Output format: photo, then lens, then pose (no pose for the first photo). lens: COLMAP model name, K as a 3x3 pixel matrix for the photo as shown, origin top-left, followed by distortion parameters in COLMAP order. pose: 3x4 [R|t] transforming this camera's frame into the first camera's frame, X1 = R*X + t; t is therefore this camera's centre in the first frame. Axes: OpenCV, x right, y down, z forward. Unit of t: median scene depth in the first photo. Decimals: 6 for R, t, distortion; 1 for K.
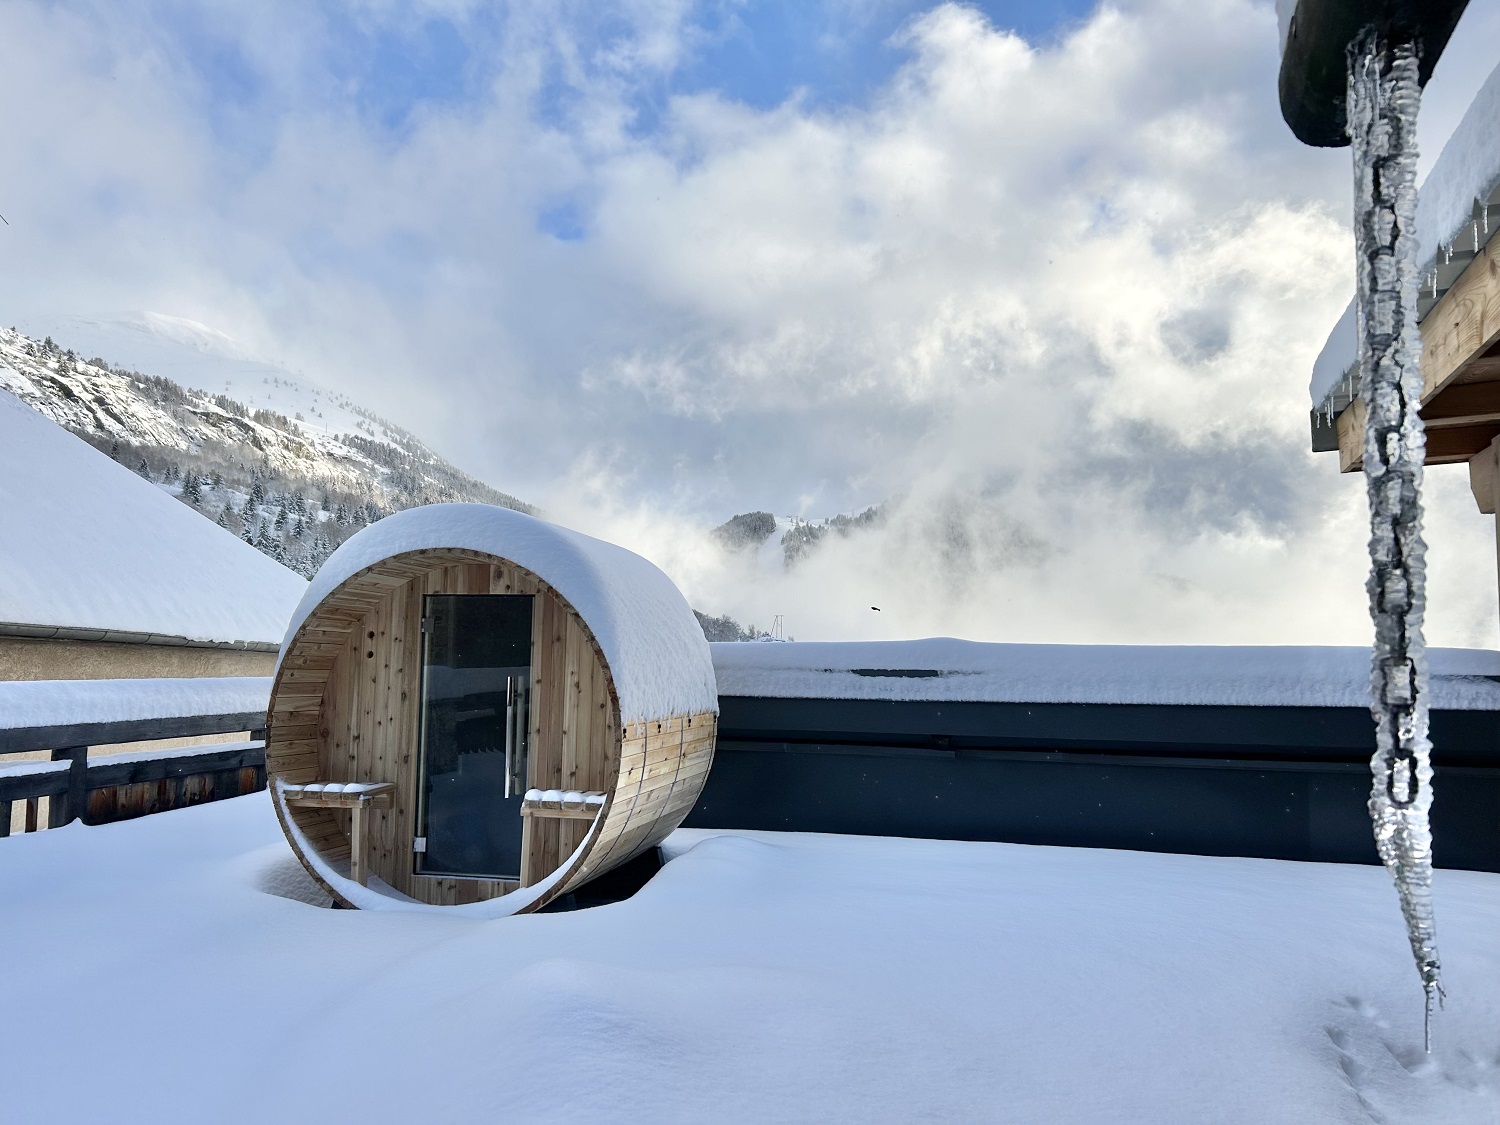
lens RADIAL K [[1129.1, 0, 750.0], [0, 1129.1, 562.5], [0, 0, 1]] dist [0.058759, -0.001379]
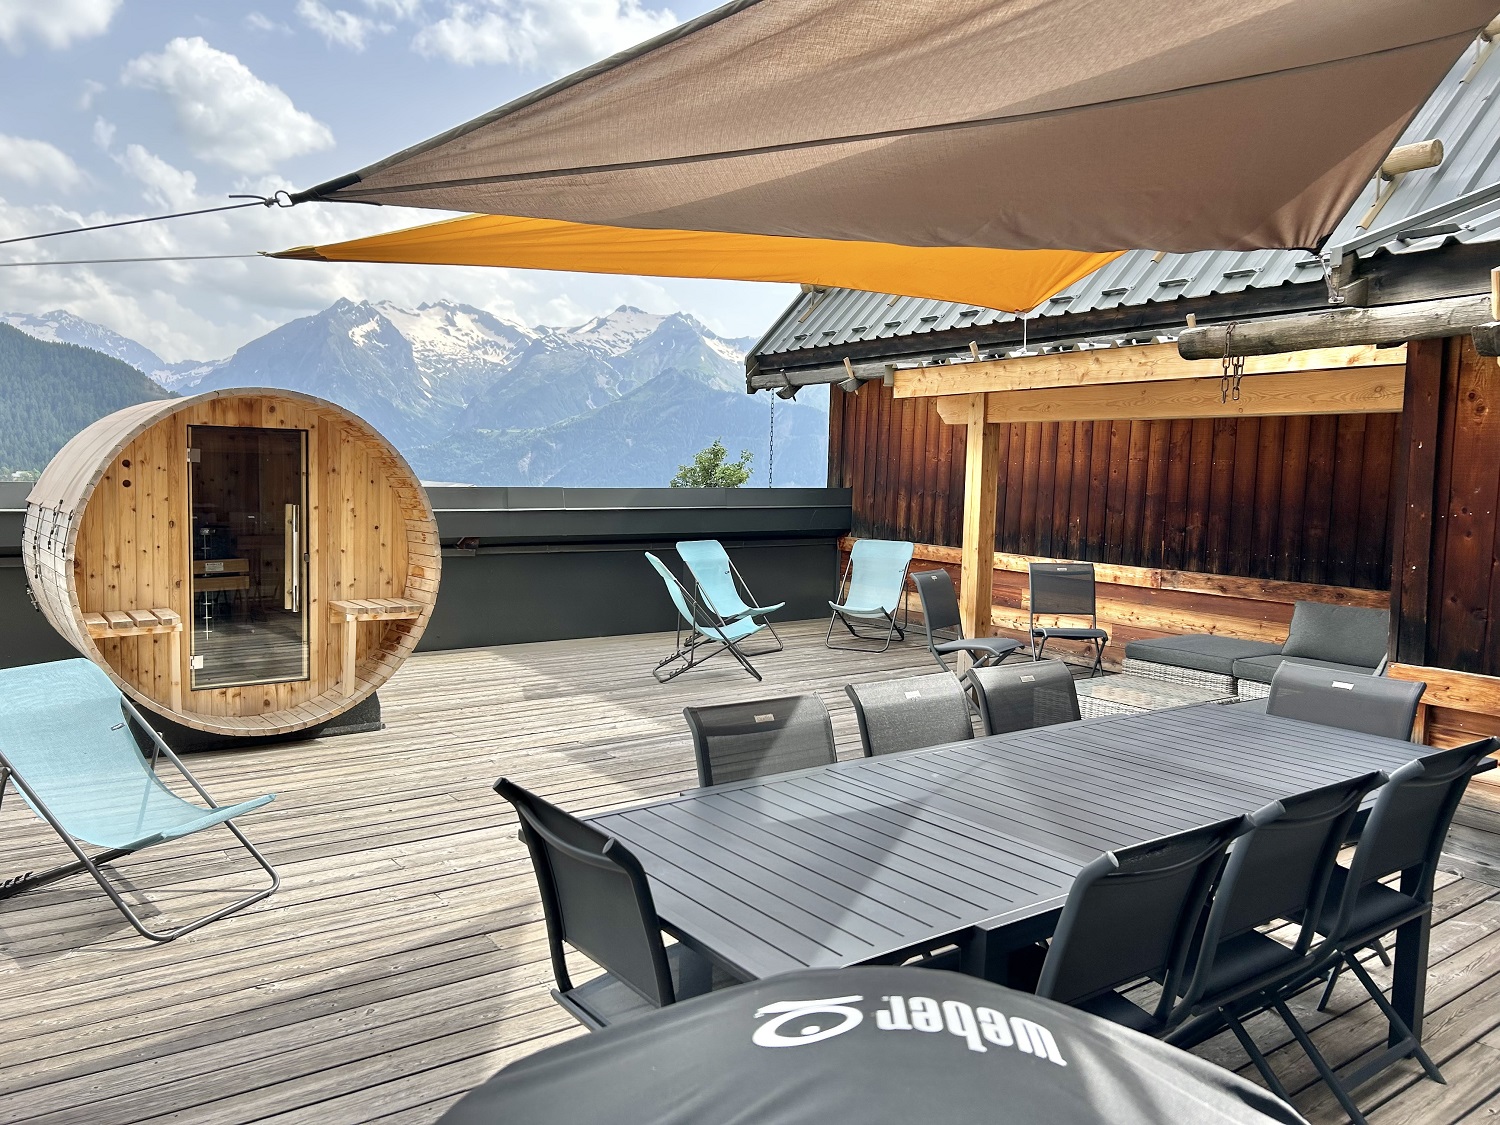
lens RADIAL K [[1141.6, 0, 750.0], [0, 1141.6, 562.5], [0, 0, 1]] dist [0.040828, -0.000032]
pose [[0.637184, -0.060157, 0.768361, -0.770237], [-0.081914, 0.986016, 0.145128, -0.041362], [-0.766346, -0.155413, 0.623346, -0.048011]]
